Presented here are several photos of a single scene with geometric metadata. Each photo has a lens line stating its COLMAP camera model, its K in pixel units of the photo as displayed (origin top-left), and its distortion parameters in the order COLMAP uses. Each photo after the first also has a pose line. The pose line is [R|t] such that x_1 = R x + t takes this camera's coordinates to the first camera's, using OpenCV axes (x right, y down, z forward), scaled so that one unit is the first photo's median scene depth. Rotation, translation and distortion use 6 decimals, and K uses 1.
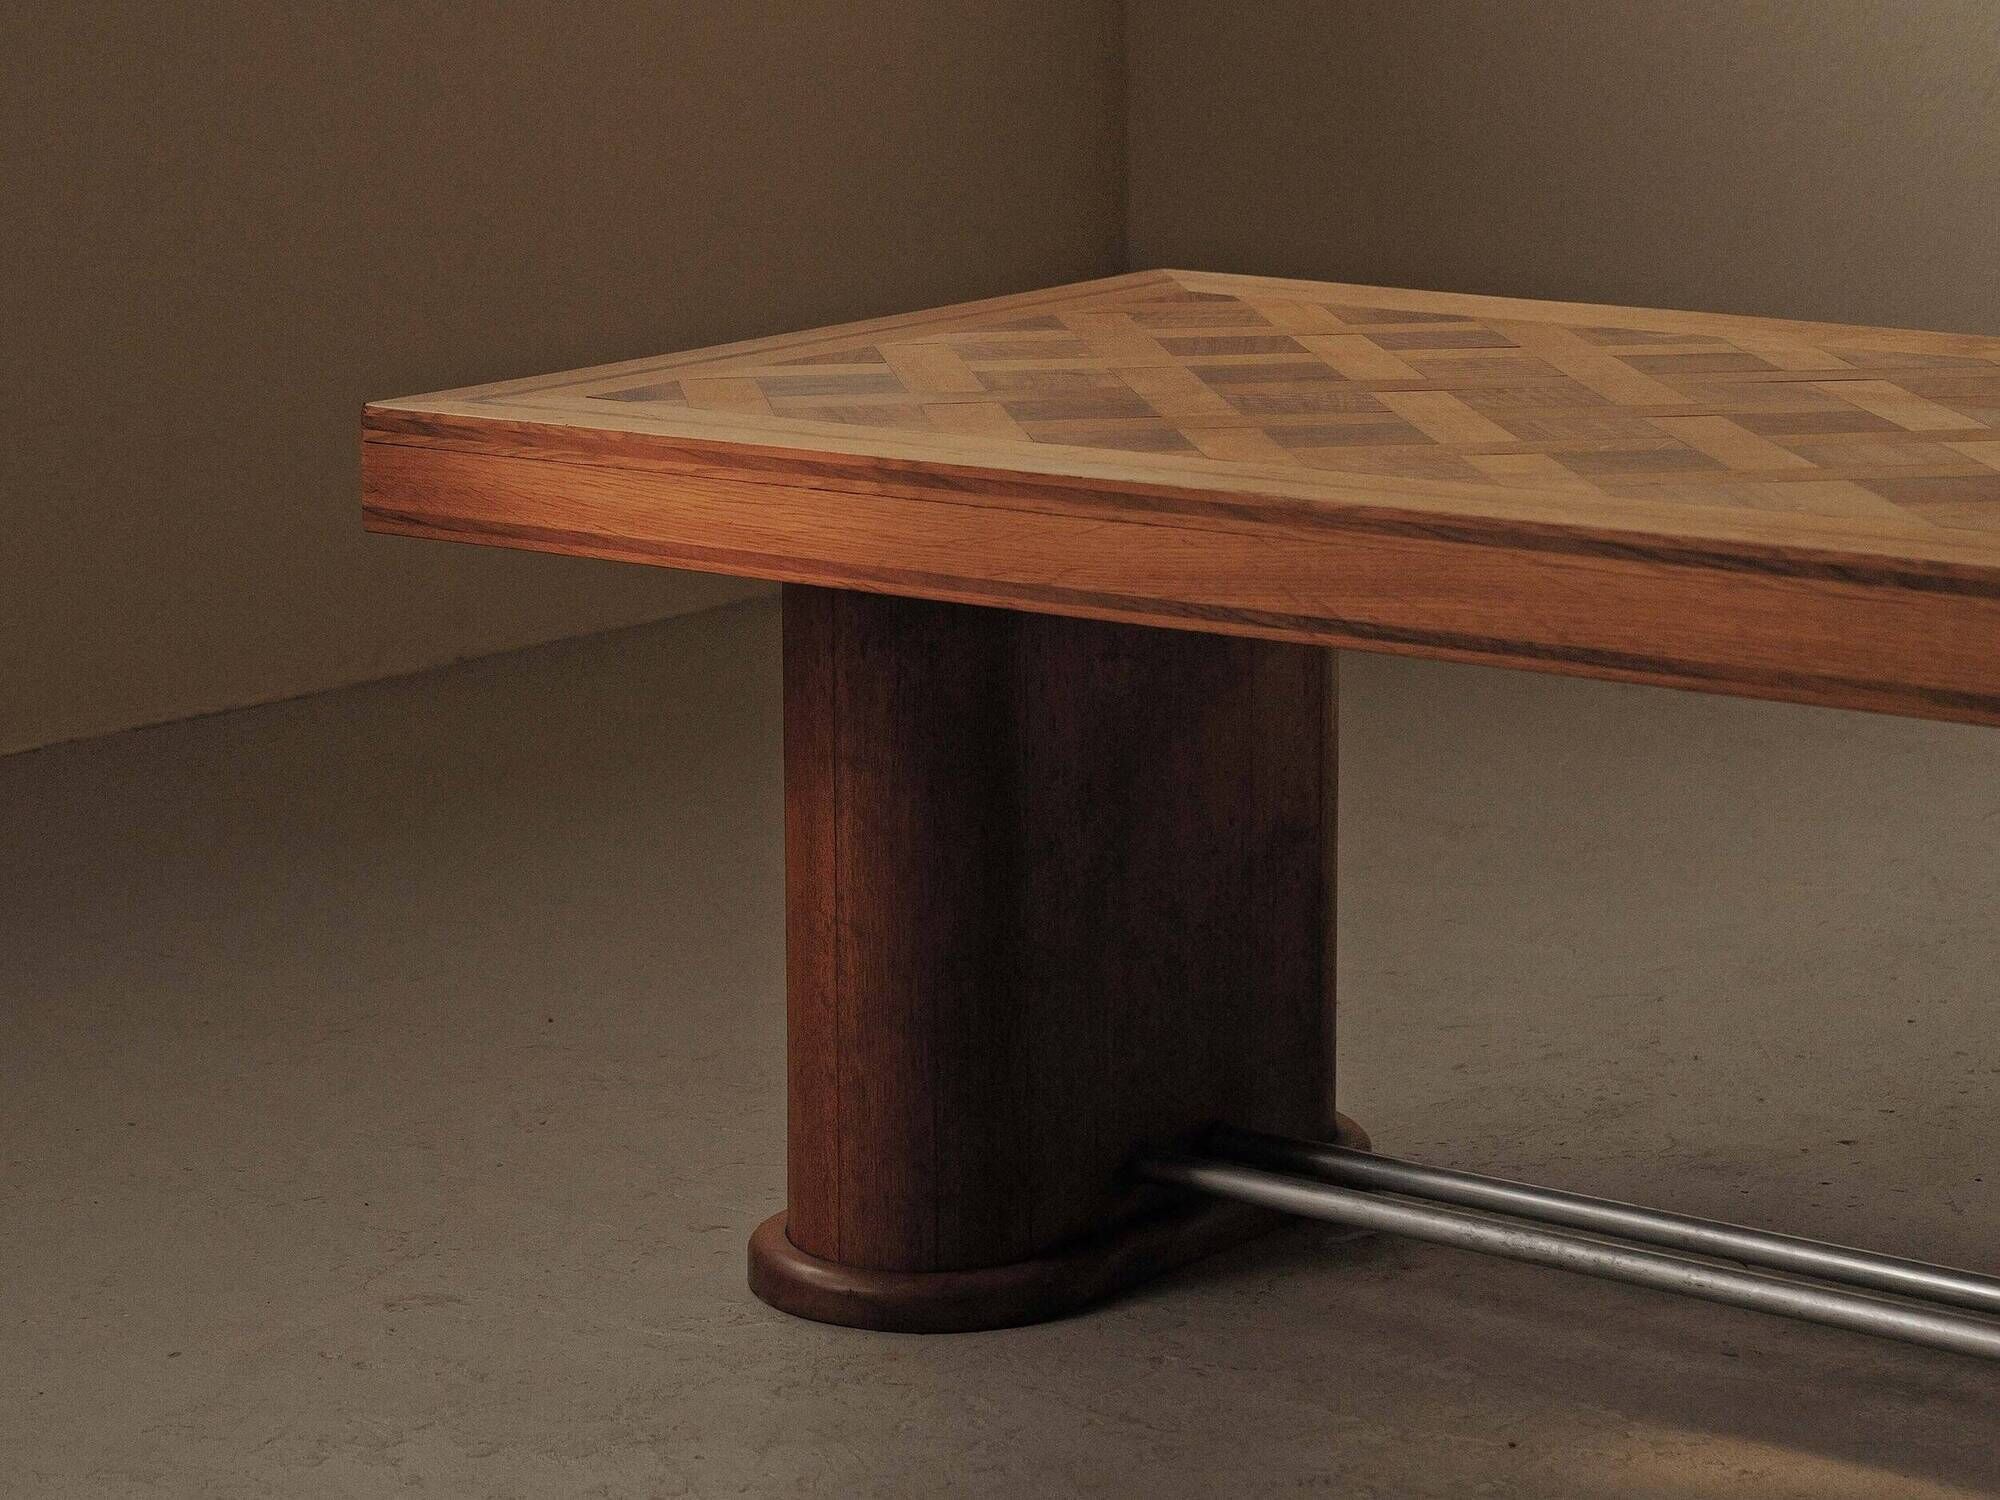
lens RADIAL K [[5417.1, 0, 879.6], [0, 5417.1, 748.7], [0, 0, 1]] dist [0.007364, 0.756710]
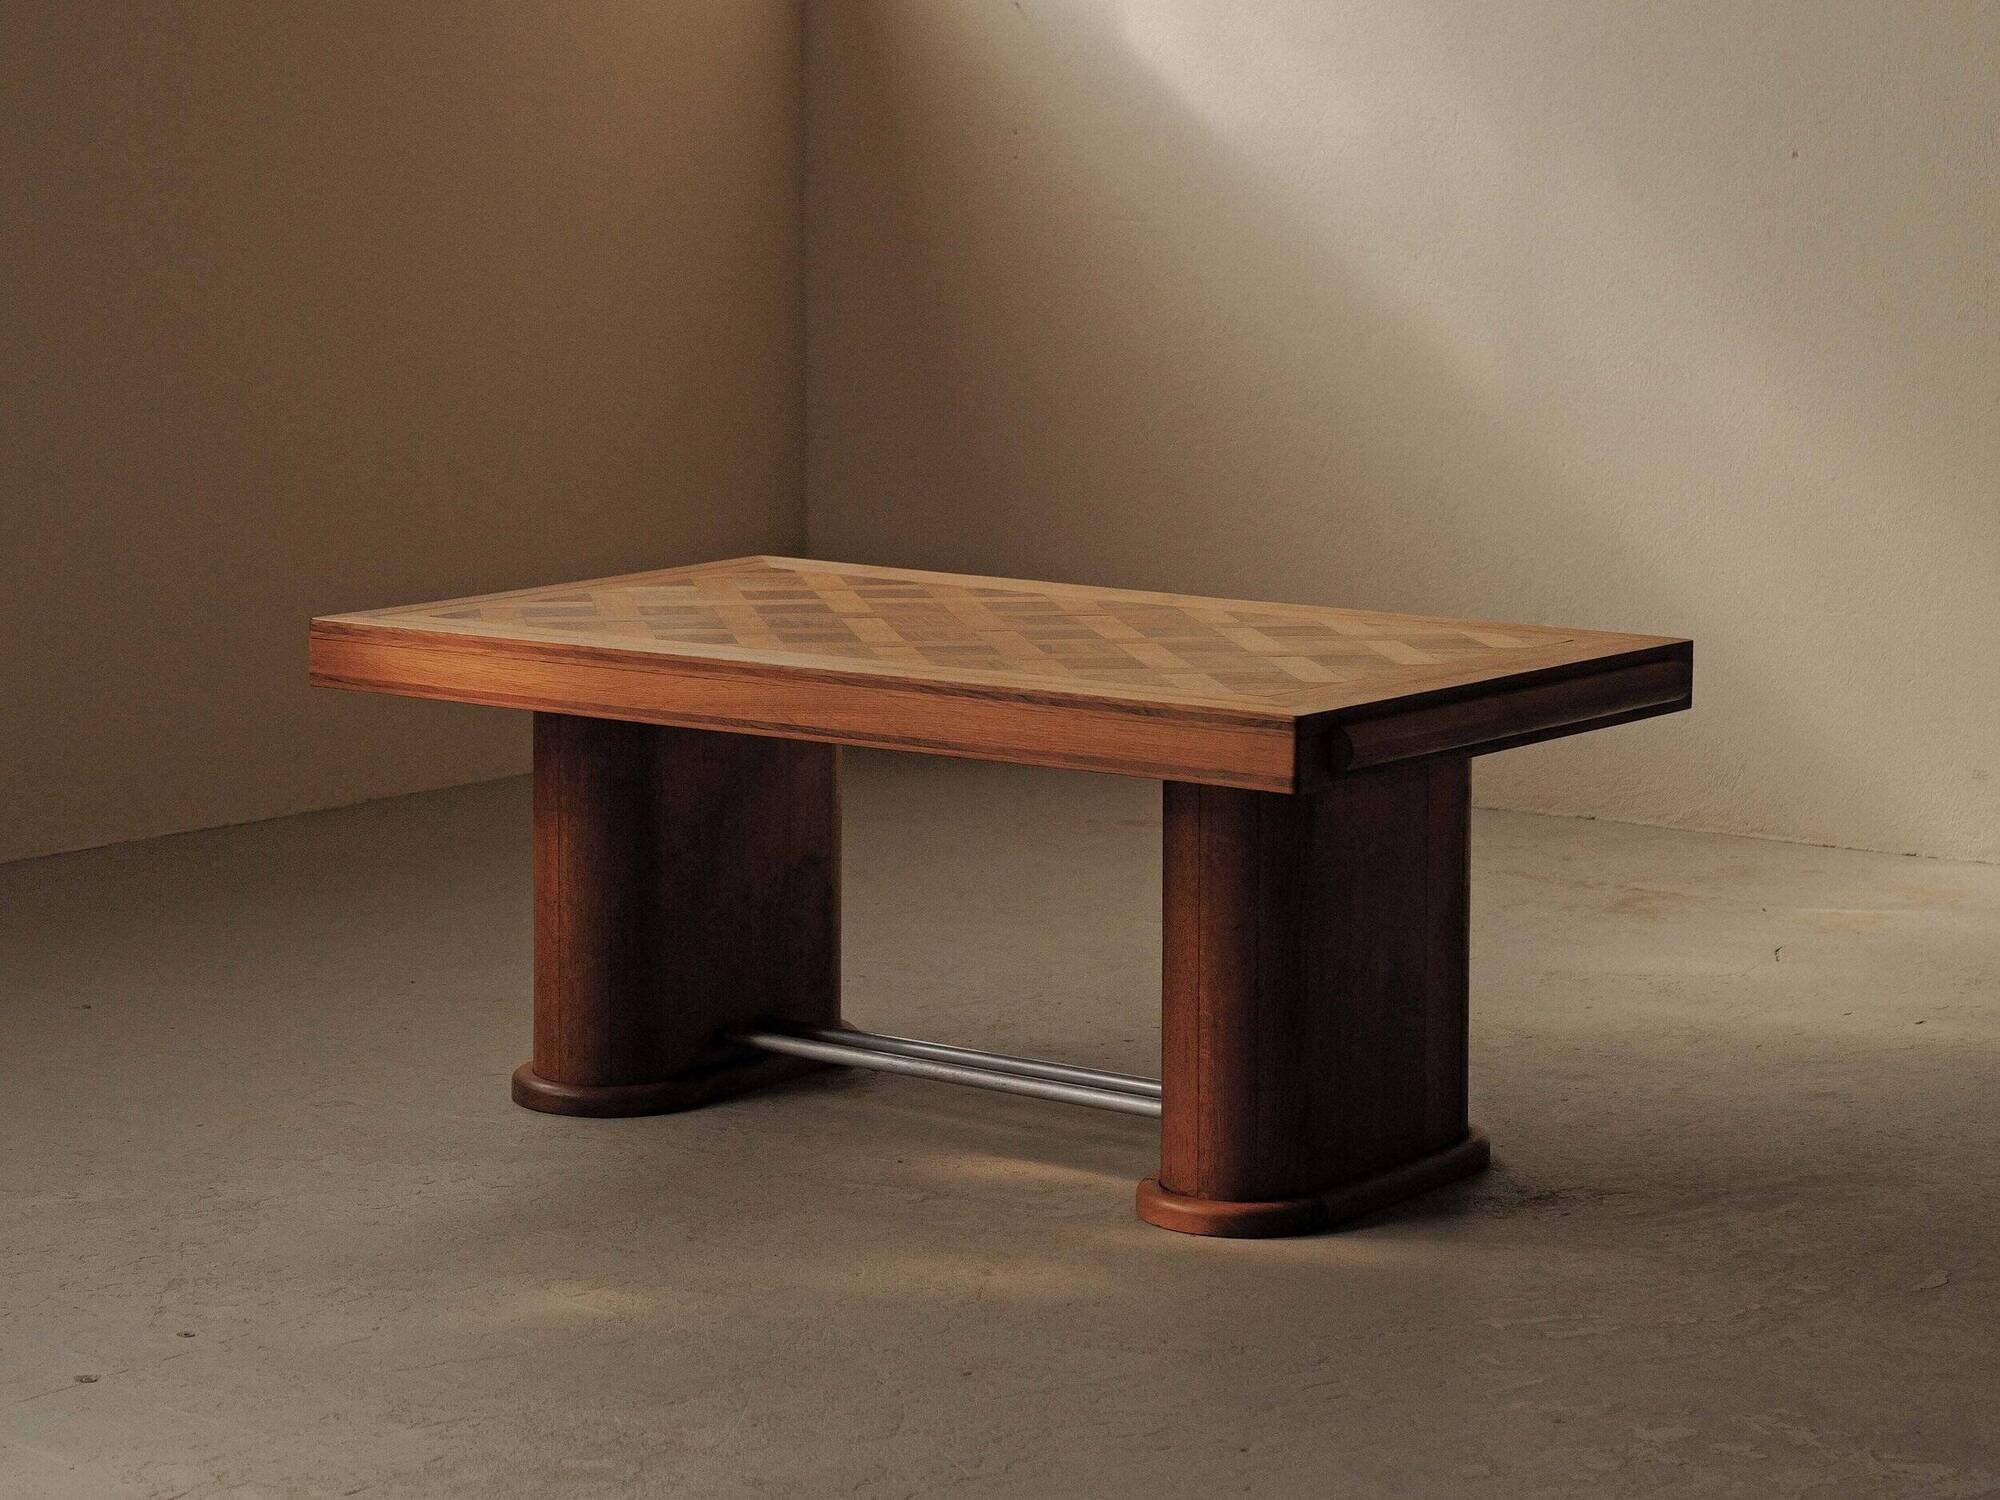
lens RADIAL K [[4698.9, 0, 1000.0], [0, 4698.9, 750.0], [0, 0, 1]] dist [-0.044154, -0.207378]
pose [[0.998595, 0.010950, 0.051854, 0.060938], [-0.008235, 0.998598, -0.052287, 0.066367], [-0.052354, 0.051786, 0.997285, -0.647530]]
